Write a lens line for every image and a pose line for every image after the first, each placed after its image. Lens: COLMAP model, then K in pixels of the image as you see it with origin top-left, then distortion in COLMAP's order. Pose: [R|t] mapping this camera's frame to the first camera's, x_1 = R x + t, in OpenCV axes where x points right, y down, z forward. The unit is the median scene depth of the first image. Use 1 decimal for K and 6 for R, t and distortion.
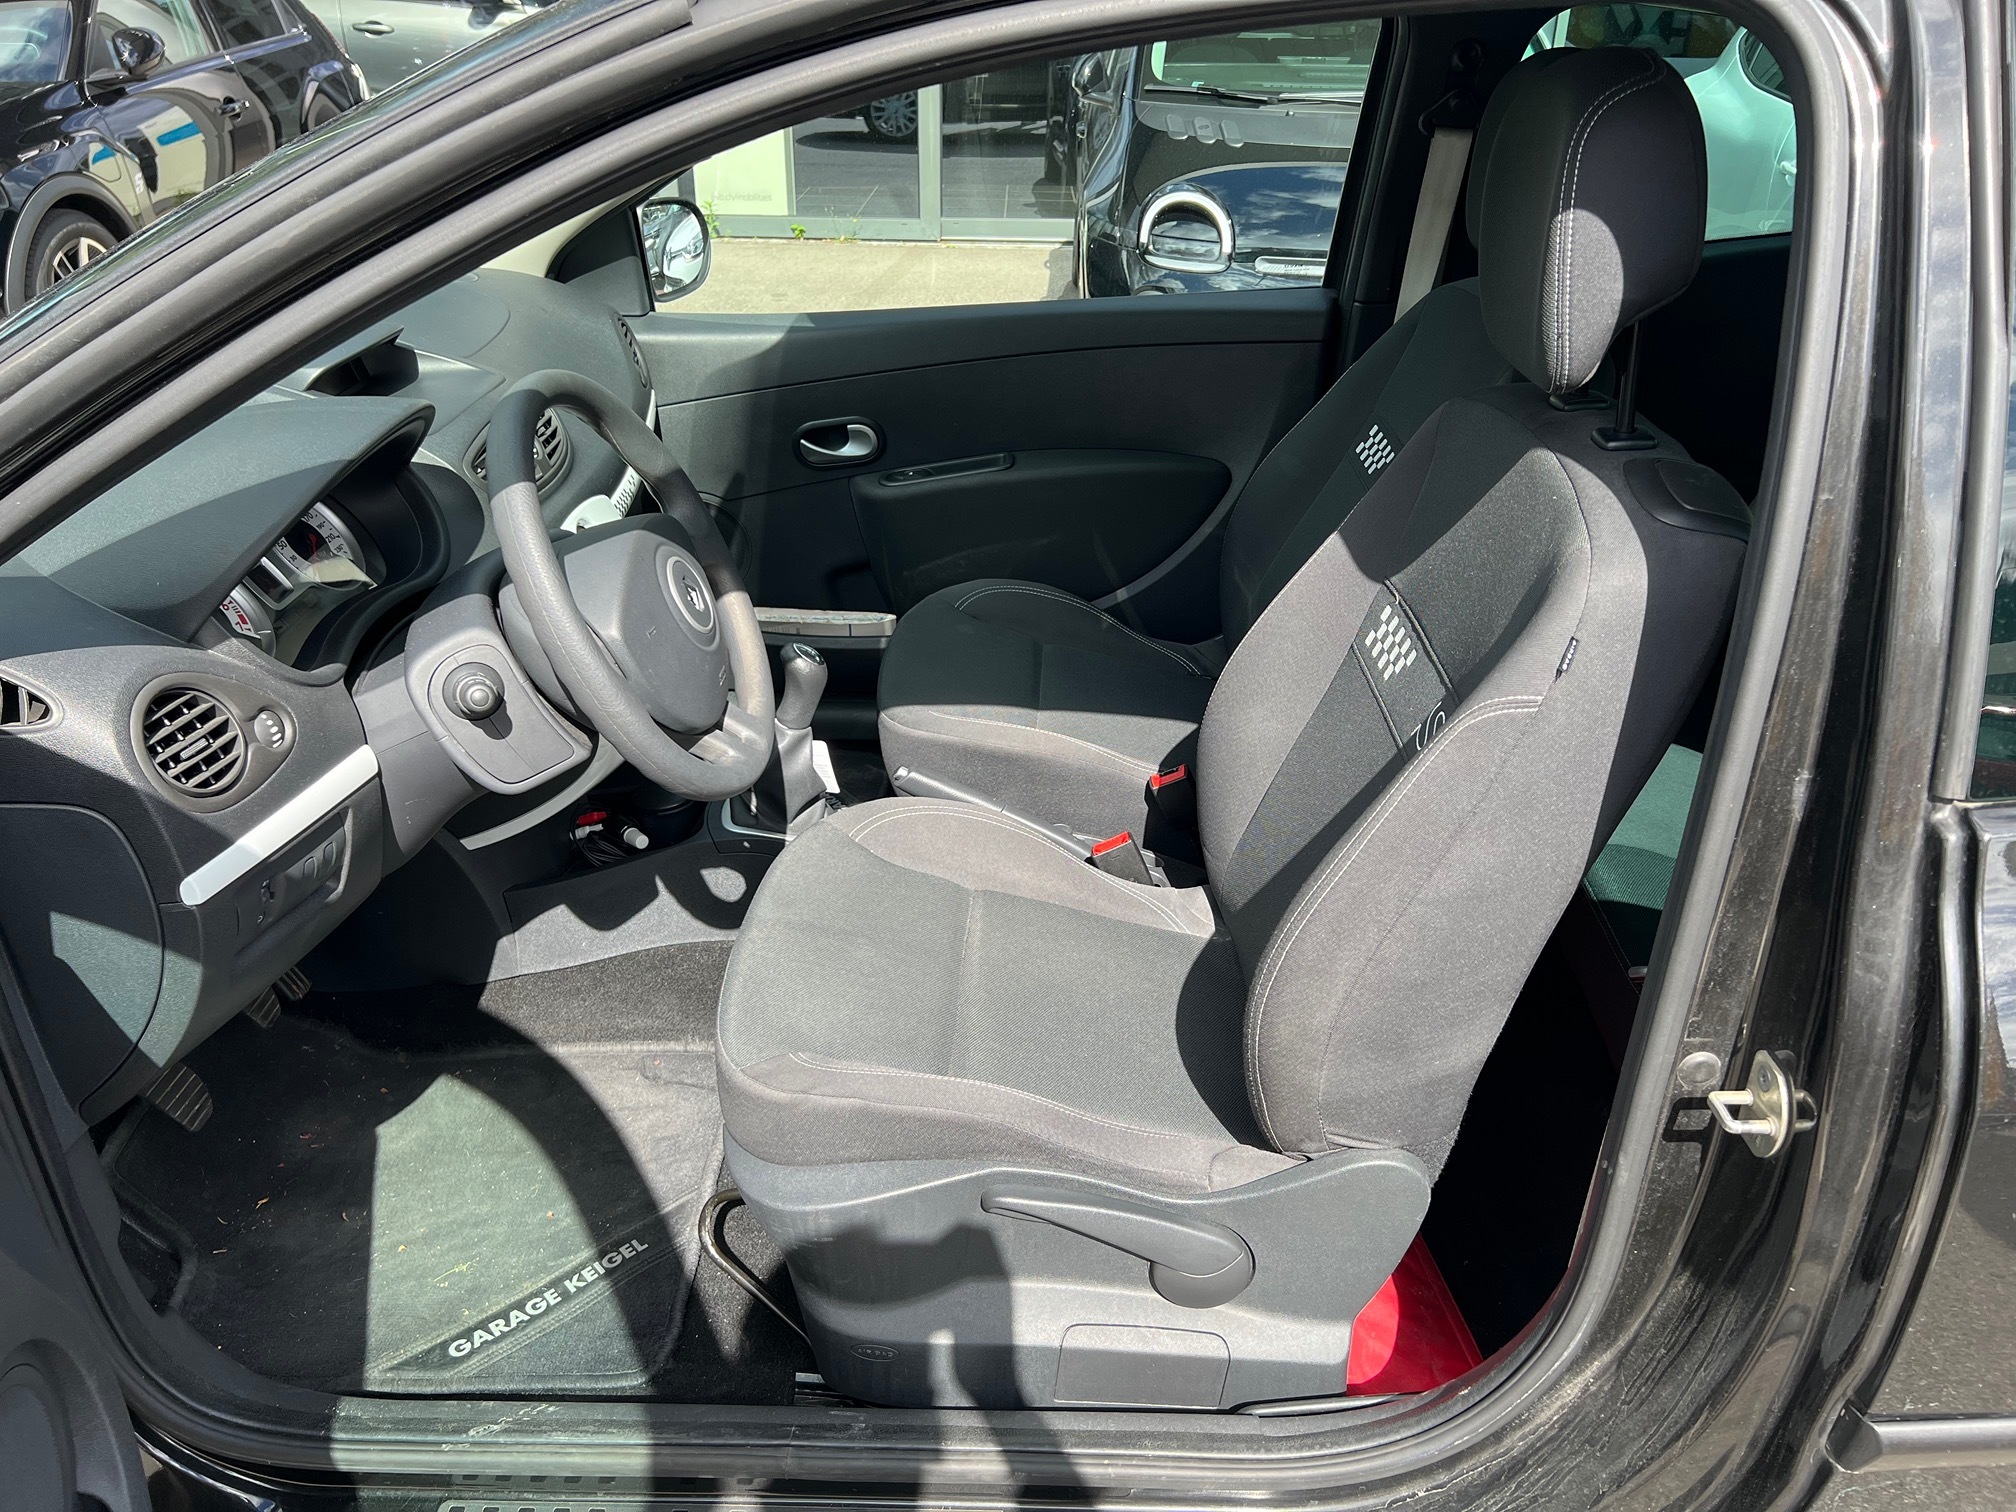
lens RADIAL K [[1530.1, 0, 1008.0], [0, 1530.1, 756.0], [0, 0, 1]] dist [0.002845, -0.000101]
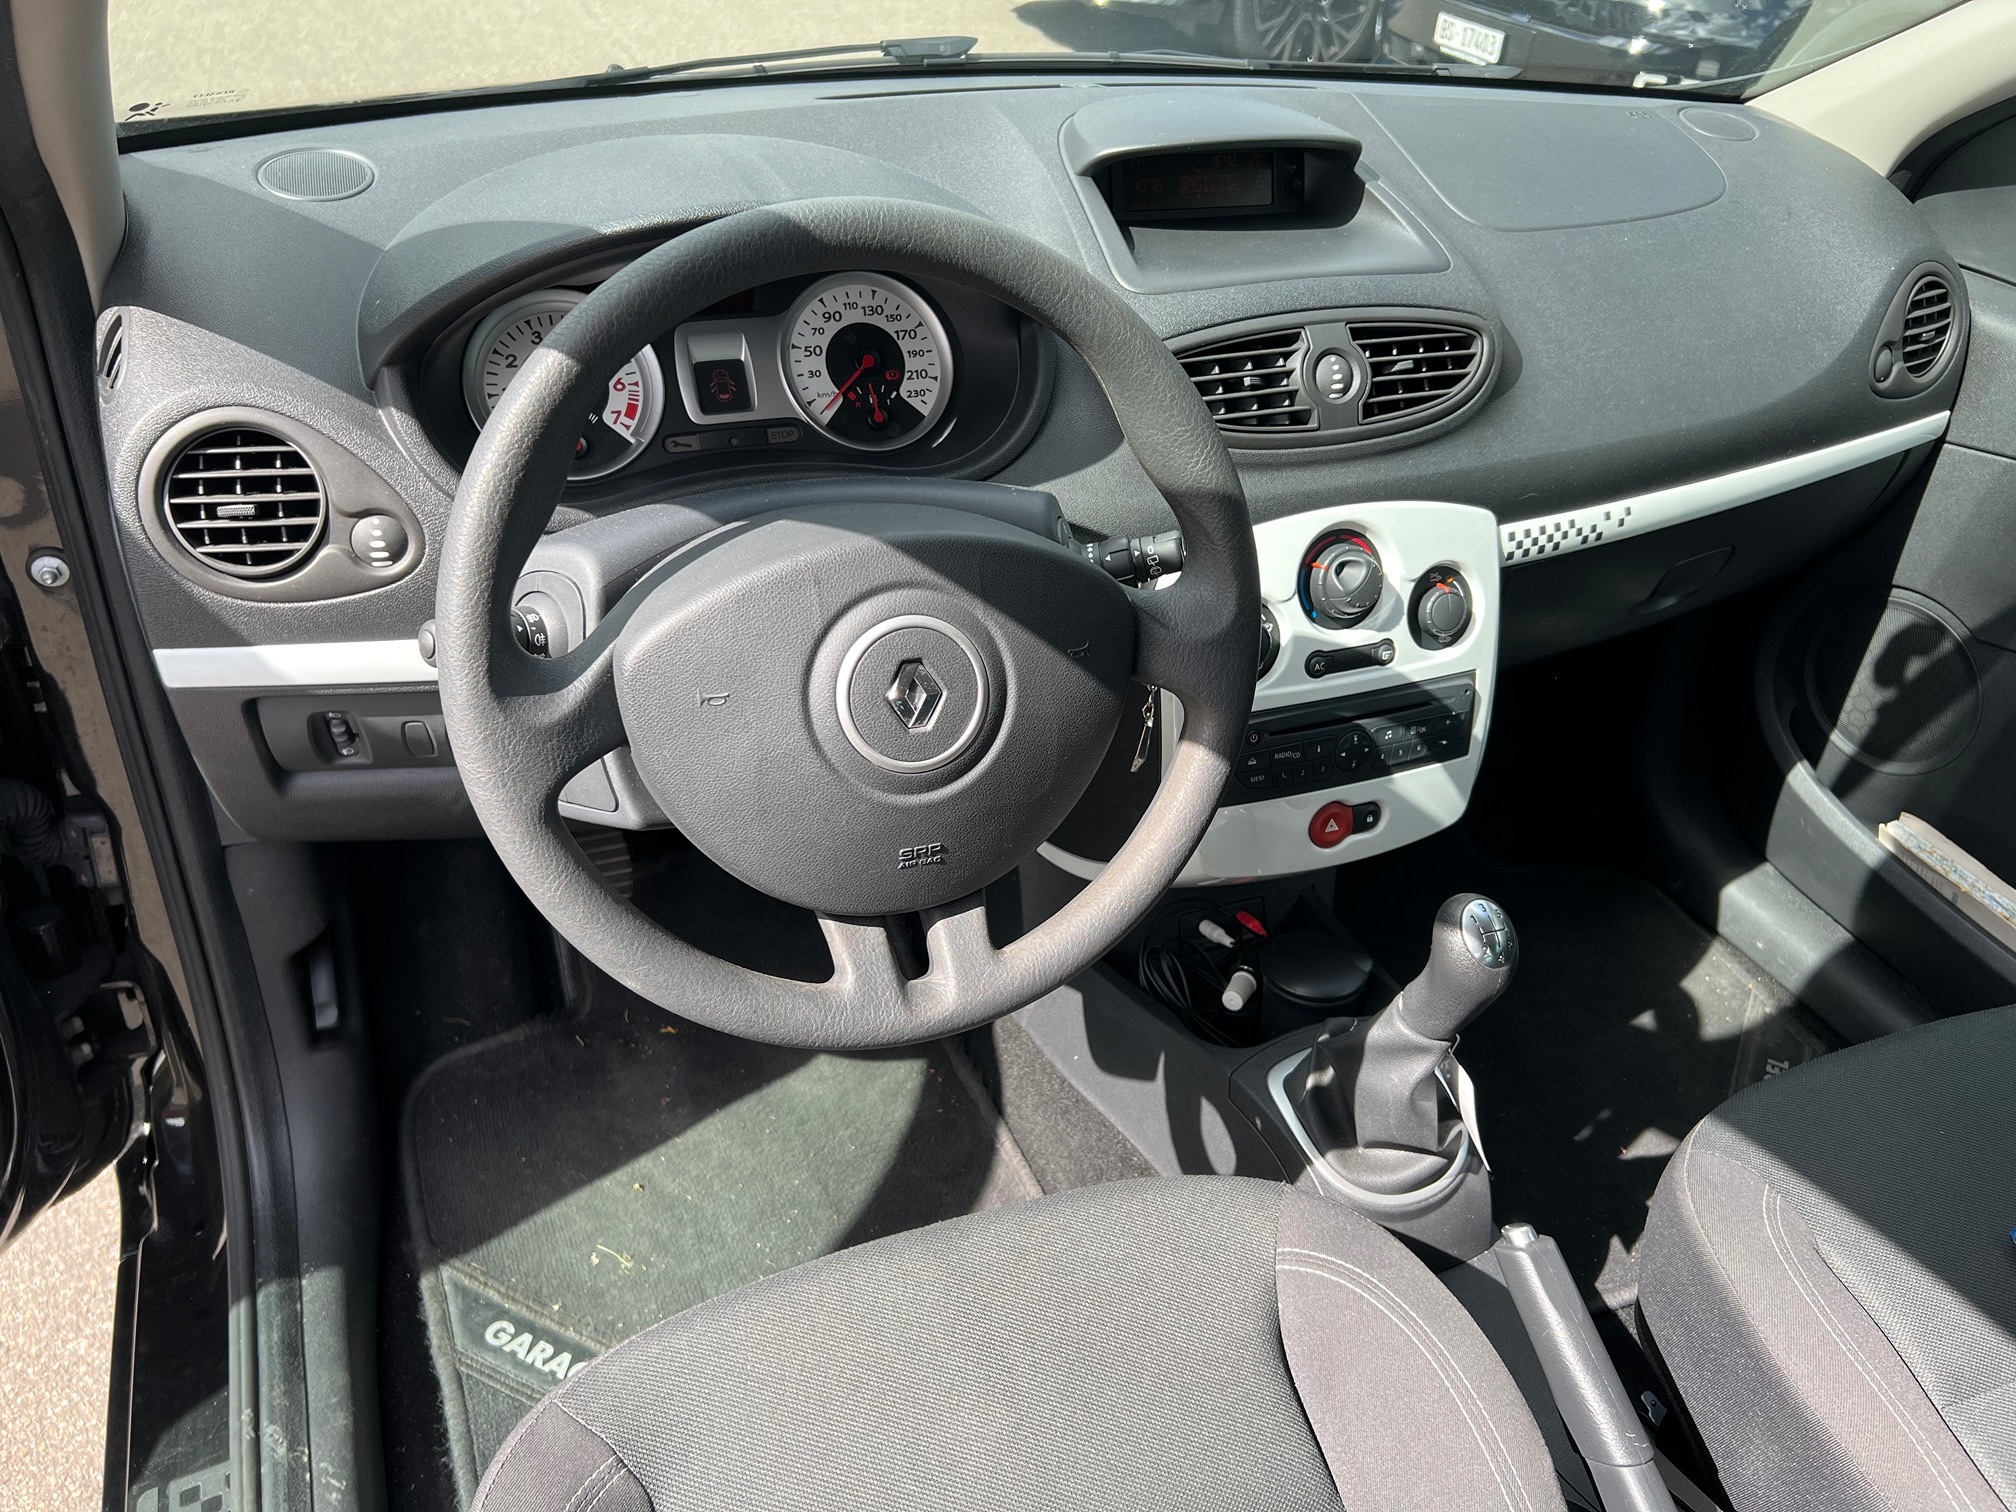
lens RADIAL K [[1530.1, 0, 1008.0], [0, 1530.1, 756.0], [0, 0, 1]] dist [0.002845, -0.000101]
pose [[0.427600, 0.541740, -0.723655, 0.171345], [-0.481511, 0.814010, 0.324861, -0.246288], [0.765052, 0.209537, 0.608925, 0.642929]]
